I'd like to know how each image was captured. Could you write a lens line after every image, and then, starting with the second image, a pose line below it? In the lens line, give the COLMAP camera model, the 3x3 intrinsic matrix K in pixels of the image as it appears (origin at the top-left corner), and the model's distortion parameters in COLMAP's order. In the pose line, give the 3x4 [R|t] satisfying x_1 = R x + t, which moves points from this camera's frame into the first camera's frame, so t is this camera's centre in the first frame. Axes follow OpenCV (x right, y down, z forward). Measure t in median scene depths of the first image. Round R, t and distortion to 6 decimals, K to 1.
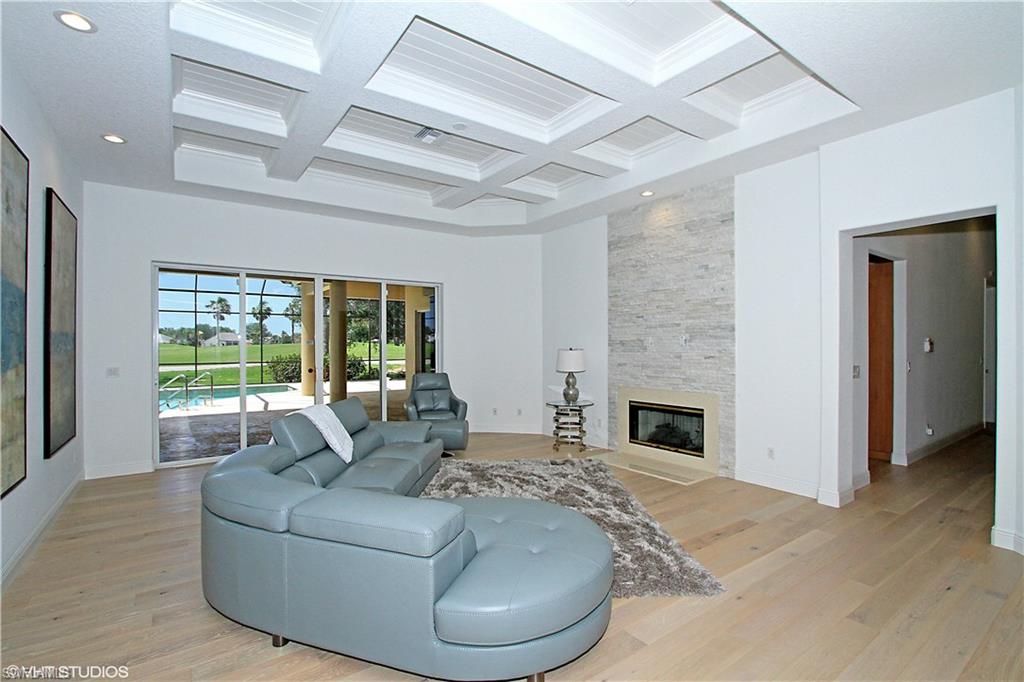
lens RADIAL K [[473.3, 0, 512.0], [0, 473.3, 341.0], [0, 0, 1]] dist [-0.021001, 0.000073]
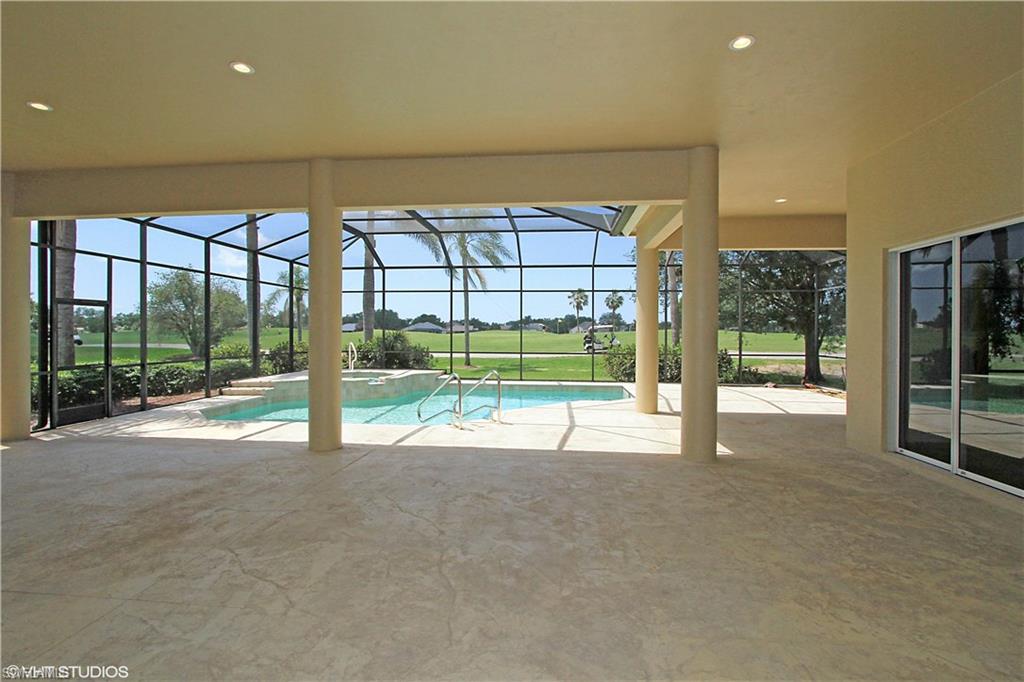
lens RADIAL K [[472.7, 0, 514.9], [0, 472.7, 332.0], [0, 0, 1]] dist [-0.015088, 0.000103]
pose [[0.762429, 0.004740, -0.647055, -0.420744], [-0.001291, 0.999982, 0.005804, 0.019764], [0.647071, -0.003590, 0.762422, 1.077973]]
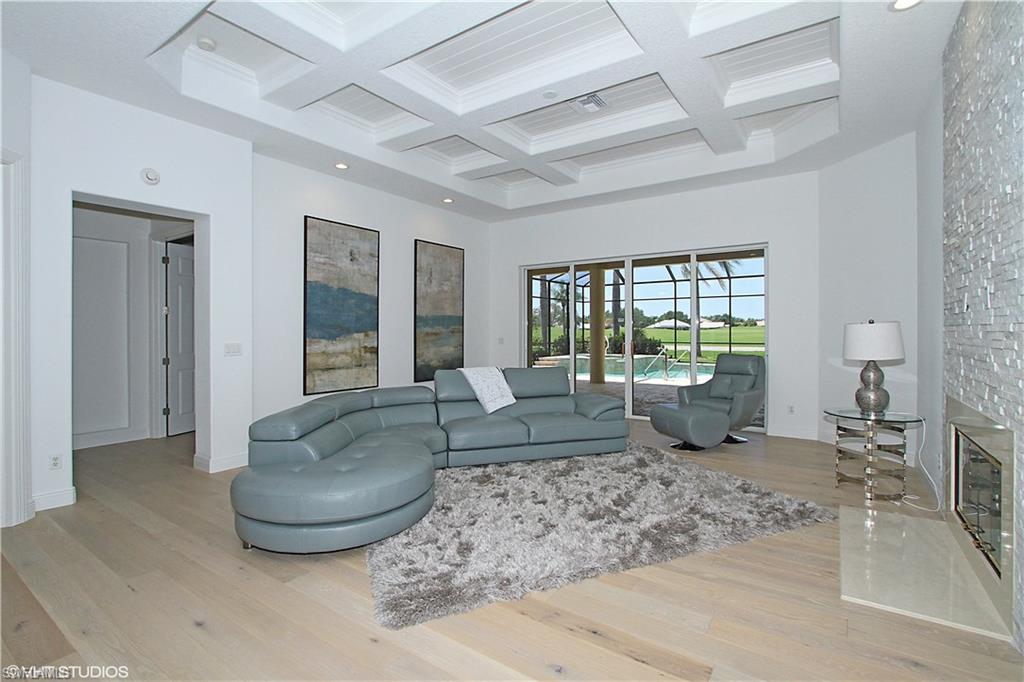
lens RADIAL K [[472.7, 0, 514.9], [0, 472.7, 332.0], [0, 0, 1]] dist [-0.015088, 0.000103]
pose [[0.349323, 0.003506, -0.936996, 0.580451], [0.011936, 0.999895, 0.008191, 0.021155], [0.936926, -0.014046, 0.349244, 0.432254]]
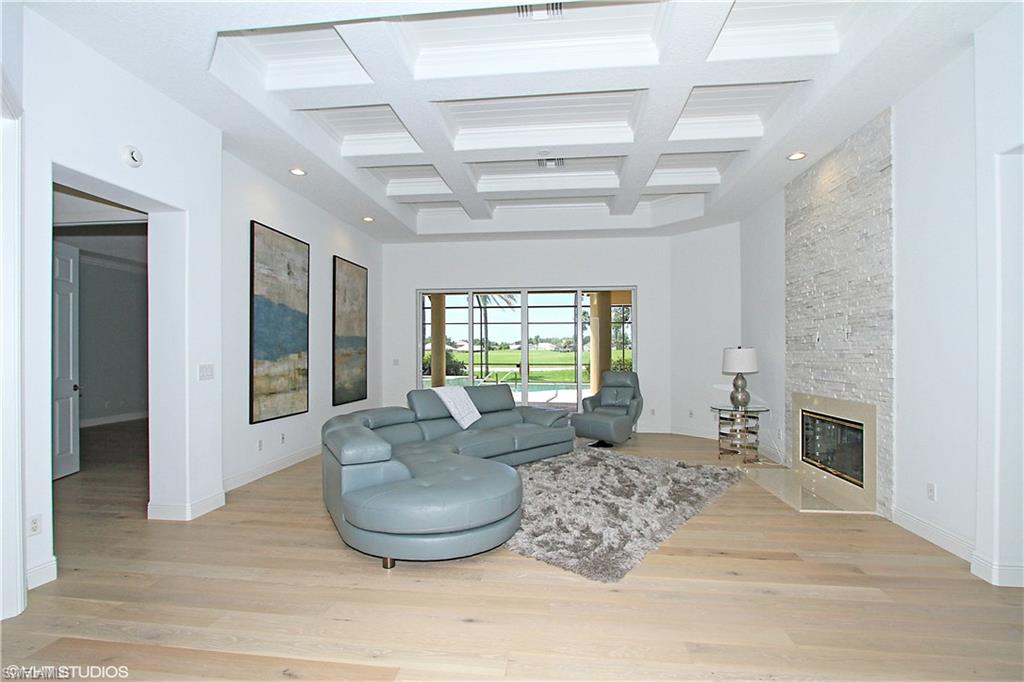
lens RADIAL K [[472.8, 0, 511.1], [0, 472.8, 351.4], [0, 0, 1]] dist [-0.017481, 0.000132]
pose [[0.745705, 0.000714, -0.666276, 0.444931], [0.004087, 0.999976, 0.005646, 0.019583], [0.666264, -0.006934, 0.745684, 0.057440]]
